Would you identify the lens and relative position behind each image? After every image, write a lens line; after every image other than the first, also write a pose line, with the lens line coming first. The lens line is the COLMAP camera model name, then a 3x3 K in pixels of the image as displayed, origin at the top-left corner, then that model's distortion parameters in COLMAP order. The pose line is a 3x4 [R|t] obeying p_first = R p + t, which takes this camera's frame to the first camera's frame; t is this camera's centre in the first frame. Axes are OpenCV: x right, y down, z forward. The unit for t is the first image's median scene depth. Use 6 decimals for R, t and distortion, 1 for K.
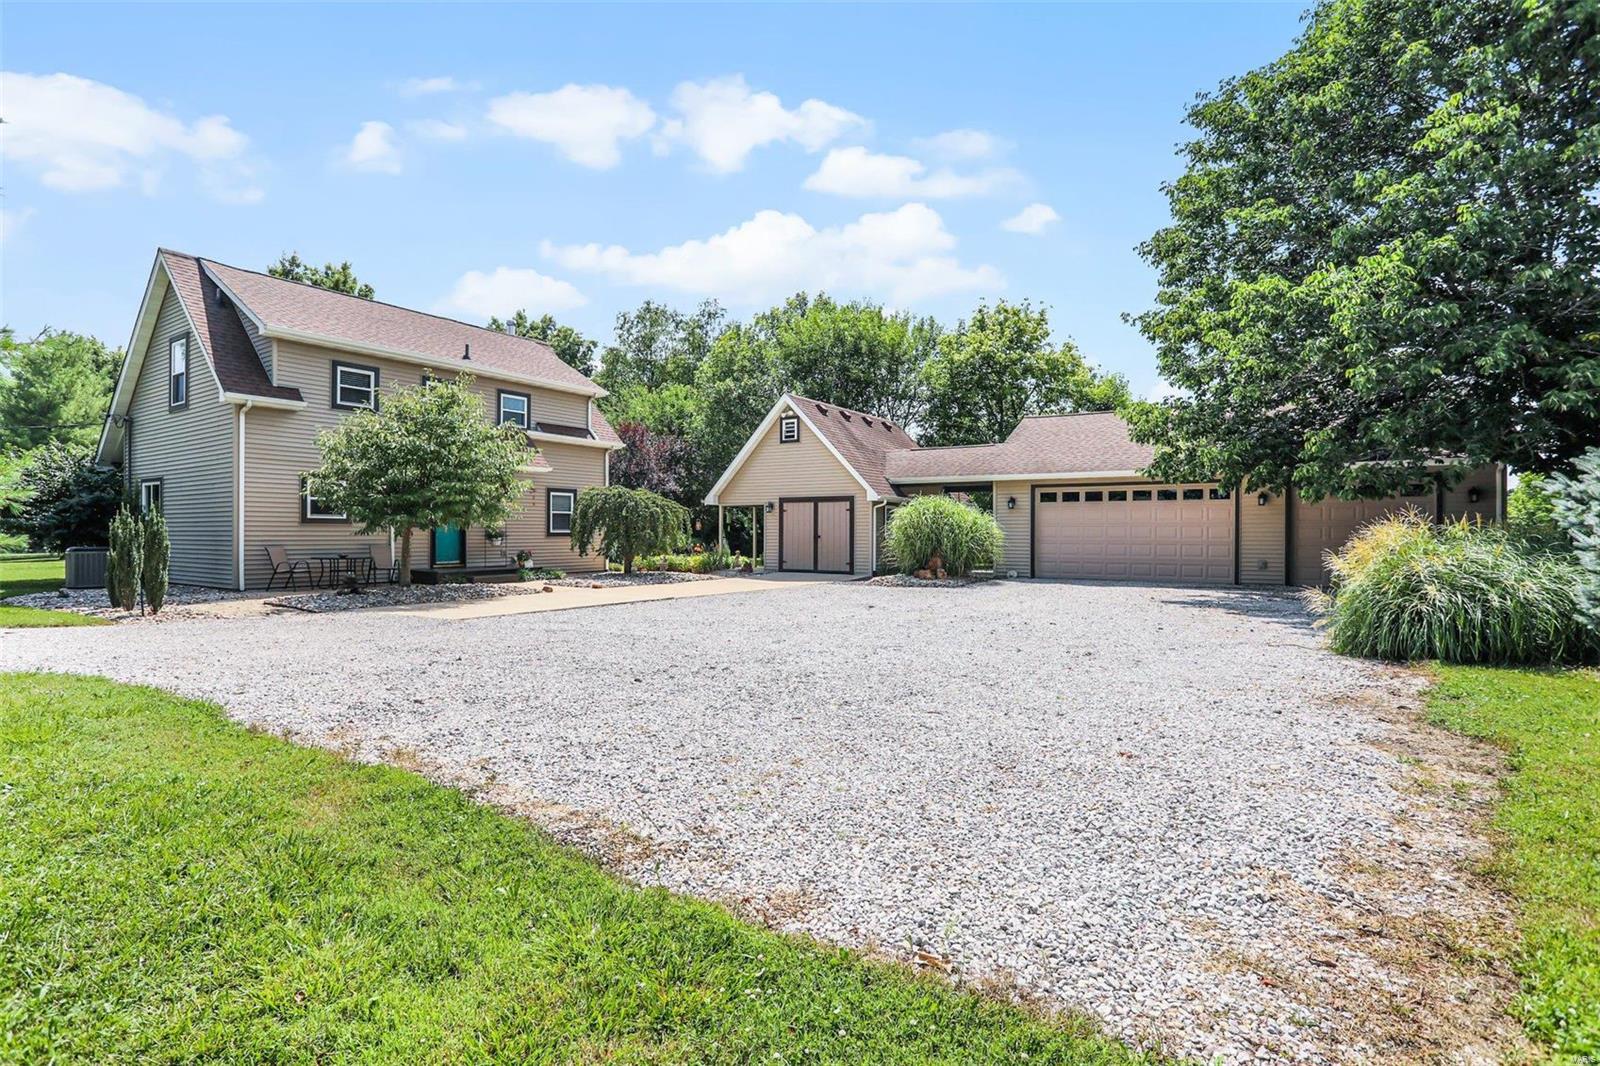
lens RADIAL K [[778.7, 0, 800.0], [0, 778.7, 533.0], [0, 0, 1]] dist [0.000610, 0.000008]
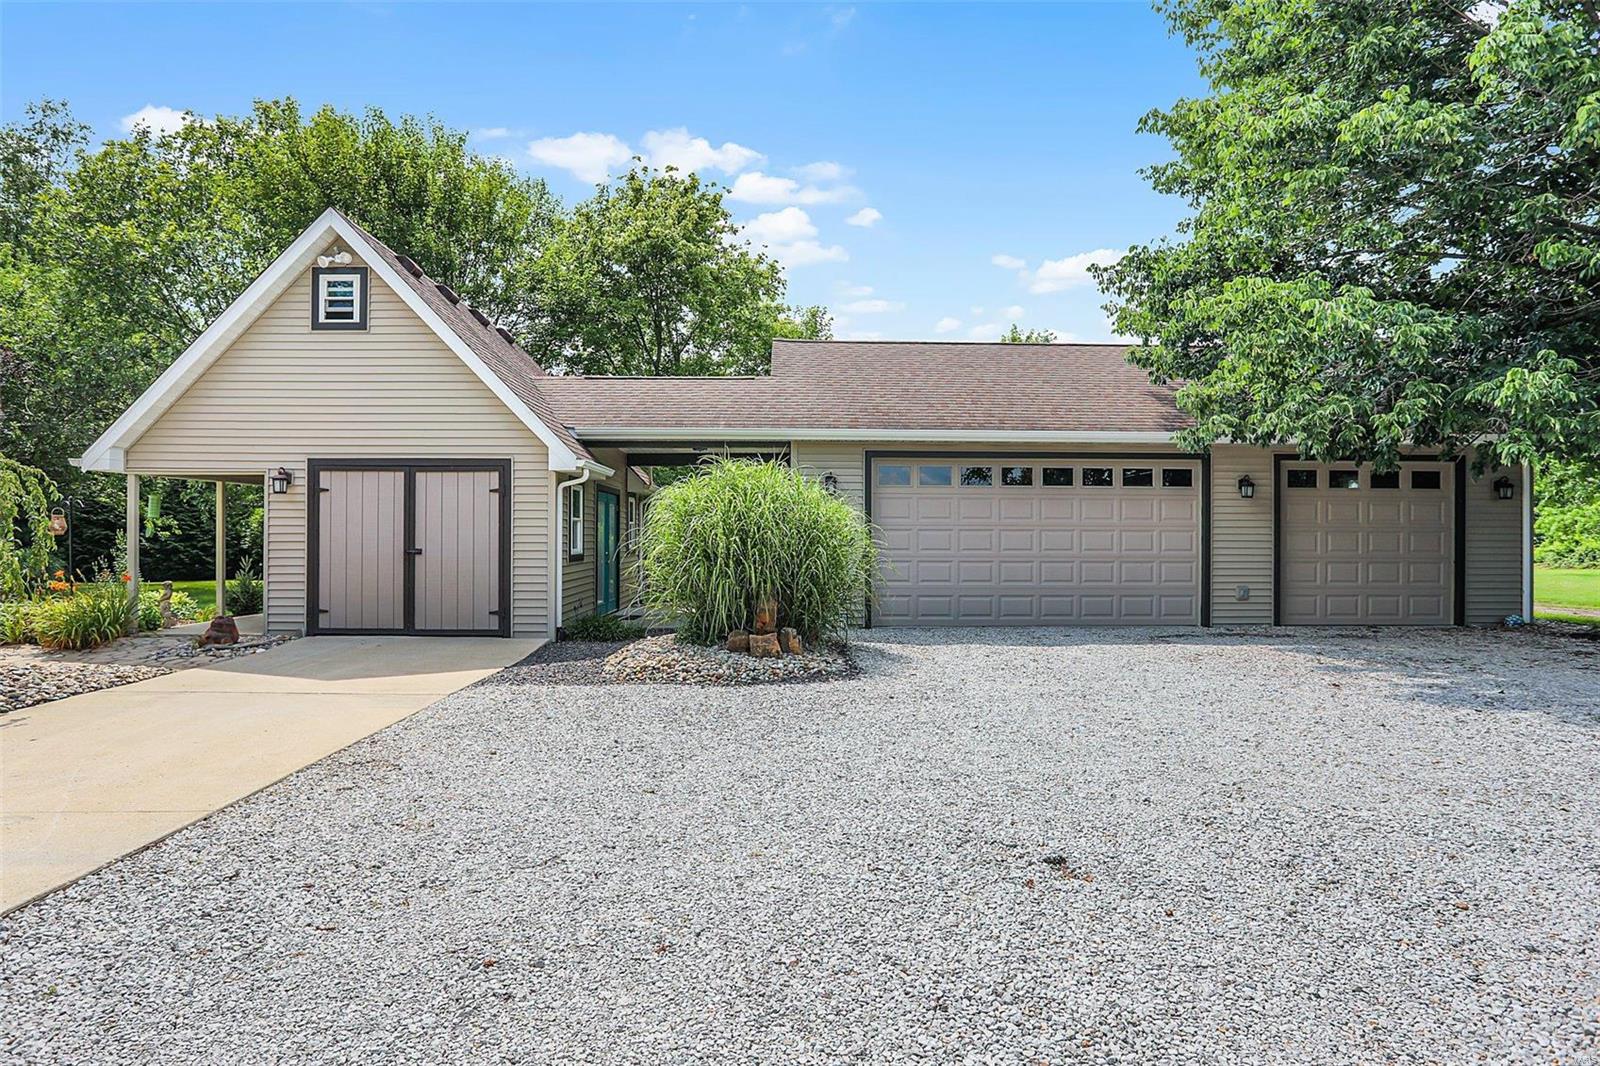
lens RADIAL K [[920.0, 0, 802.0], [0, 920.0, 511.1], [0, 0, 1]] dist [-0.005181, -0.000785]
pose [[0.842328, 0.004060, 0.538951, -0.070729], [-0.003283, 0.999992, -0.002402, -0.017008], [-0.538956, 0.000254, 0.842334, 0.449085]]
